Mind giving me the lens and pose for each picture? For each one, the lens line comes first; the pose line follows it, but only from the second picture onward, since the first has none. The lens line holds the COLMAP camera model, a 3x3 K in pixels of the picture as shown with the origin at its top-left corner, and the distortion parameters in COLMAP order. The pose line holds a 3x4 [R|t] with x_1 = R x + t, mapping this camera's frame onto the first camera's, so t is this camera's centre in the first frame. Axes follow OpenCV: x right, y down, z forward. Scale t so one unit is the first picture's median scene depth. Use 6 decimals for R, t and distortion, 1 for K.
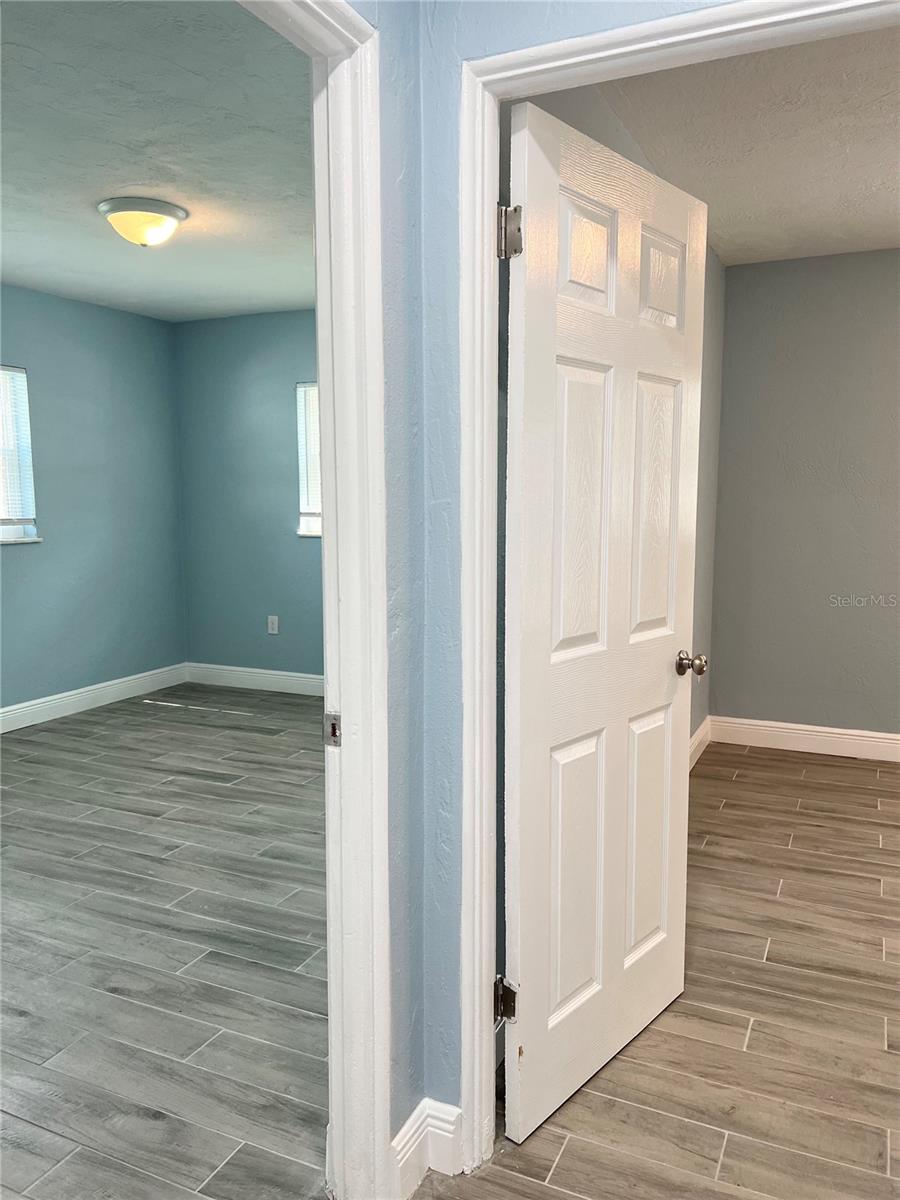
lens RADIAL K [[902.5, 0, 452.4], [0, 902.5, 596.8], [0, 0, 1]] dist [0.061541, -0.064791]
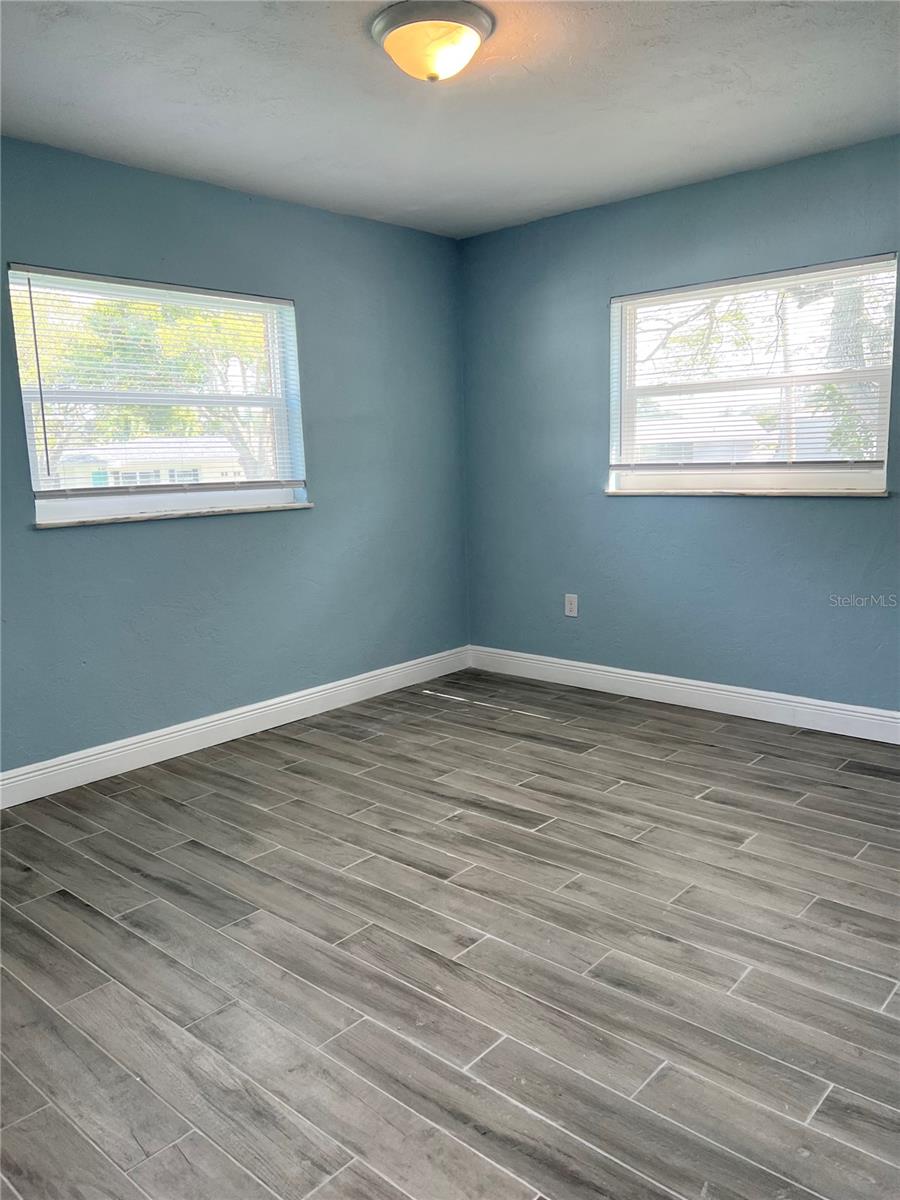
lens RADIAL K [[902.5, 0, 452.8], [0, 902.5, 591.1], [0, 0, 1]] dist [0.061541, -0.064791]
pose [[0.958267, 0.015583, -0.285450, -0.103054], [-0.004800, 0.999249, 0.038438, -0.018751], [0.285835, -0.035464, 0.957622, 0.283342]]
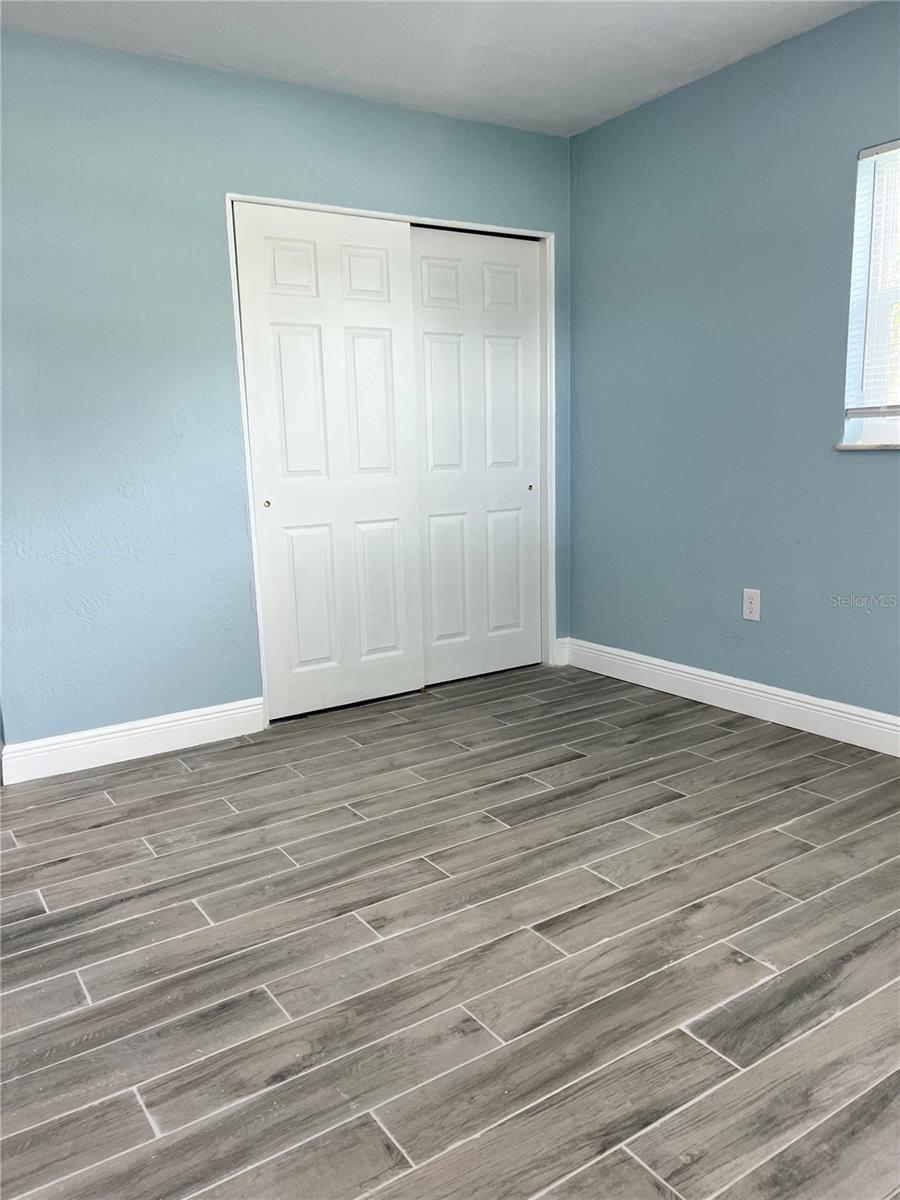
lens RADIAL K [[902.5, 0, 440.6], [0, 902.5, 603.3], [0, 0, 1]] dist [0.061541, -0.064791]
pose [[-0.528948, 0.164675, -0.832524, 0.133233], [-0.064908, 0.970269, 0.233161, -0.075161], [0.846169, 0.177368, -0.502533, 1.116513]]
